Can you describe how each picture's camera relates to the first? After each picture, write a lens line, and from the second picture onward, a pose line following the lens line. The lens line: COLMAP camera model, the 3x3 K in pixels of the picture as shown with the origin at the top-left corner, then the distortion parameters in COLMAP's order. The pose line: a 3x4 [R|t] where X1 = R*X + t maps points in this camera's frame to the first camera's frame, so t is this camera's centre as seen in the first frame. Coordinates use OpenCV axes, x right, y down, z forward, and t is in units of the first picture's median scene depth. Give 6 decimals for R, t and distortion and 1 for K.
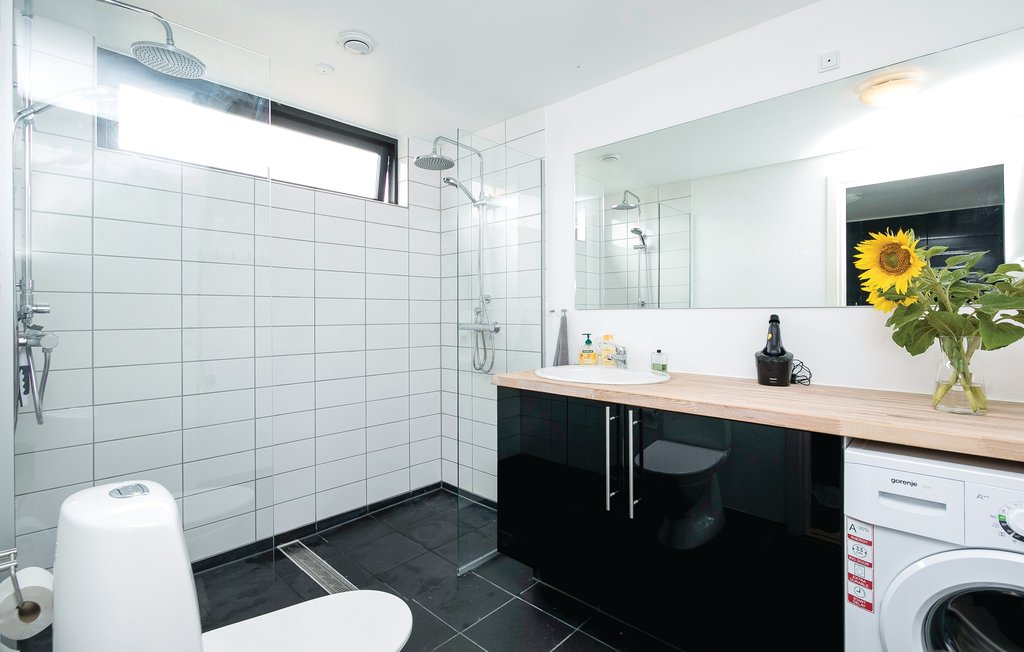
lens RADIAL K [[467.4, 0, 509.6], [0, 467.4, 309.0], [0, 0, 1]] dist [0.000577, 0.000069]
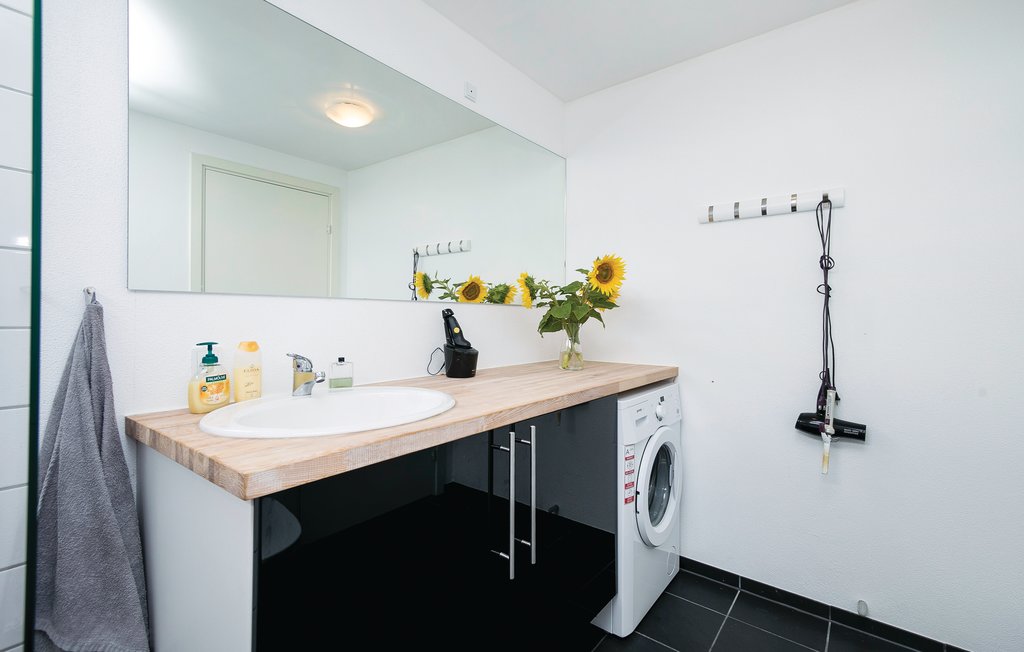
lens RADIAL K [[467.4, 0, 509.6], [0, 467.4, 309.0], [0, 0, 1]] dist [0.000577, 0.000069]
pose [[-0.088832, 0.020122, 0.995843, -0.398396], [-0.011531, 0.999708, -0.021229, 0.028529], [-0.995980, -0.013369, -0.088574, 0.840993]]
